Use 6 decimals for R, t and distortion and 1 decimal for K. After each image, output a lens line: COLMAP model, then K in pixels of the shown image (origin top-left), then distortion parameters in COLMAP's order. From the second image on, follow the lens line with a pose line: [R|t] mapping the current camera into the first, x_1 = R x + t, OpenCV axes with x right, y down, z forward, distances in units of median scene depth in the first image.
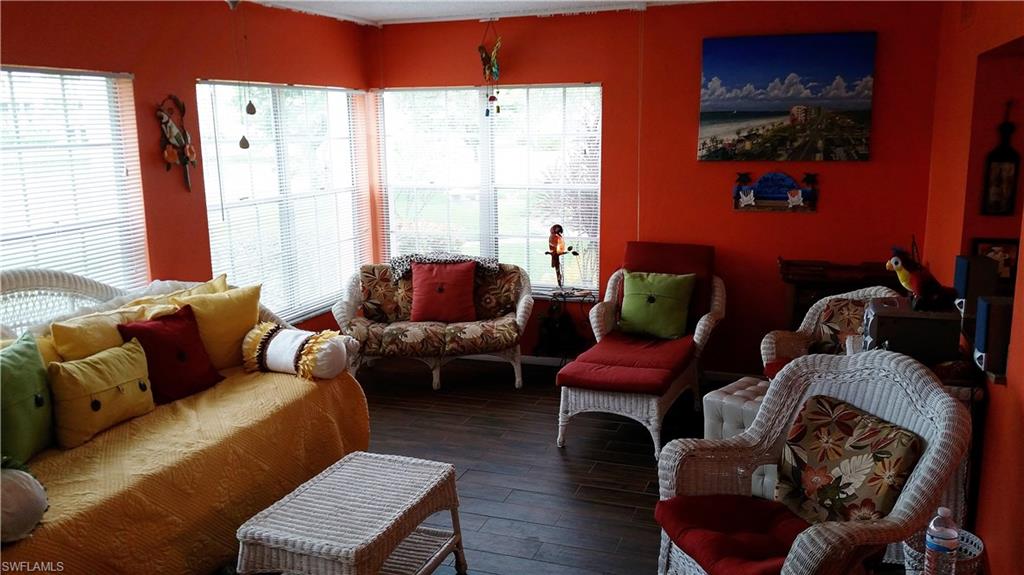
lens RADIAL K [[832.9, 0, 509.4], [0, 832.9, 292.9], [0, 0, 1]] dist [0.144363, -0.307846]
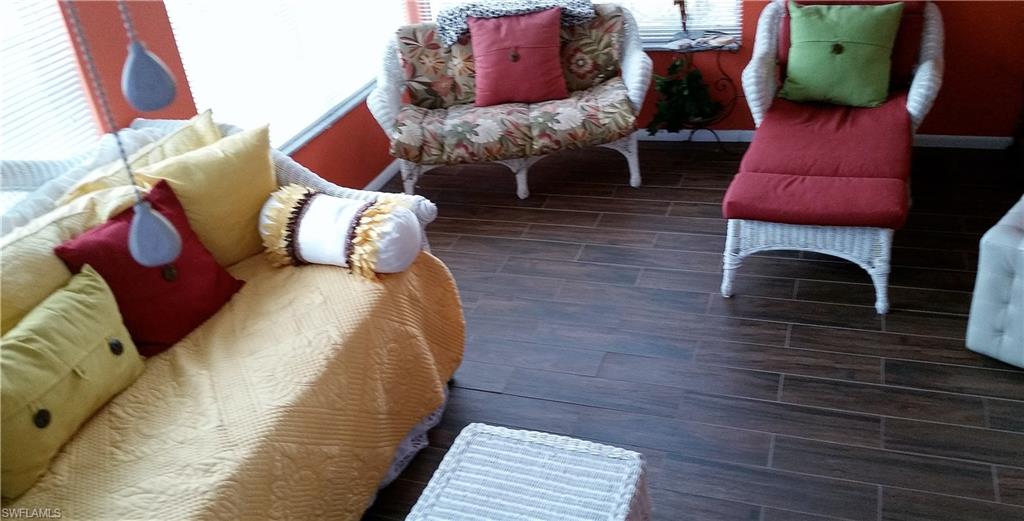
lens RADIAL K [[861.3, 0, 503.3], [0, 861.3, 272.5], [0, 0, 1]] dist [0.159369, -0.376770]
pose [[0.994972, -0.083834, -0.054802, -0.072530], [0.097256, 0.939441, 0.328621, -0.079832], [0.023933, -0.332299, 0.942870, 0.271954]]
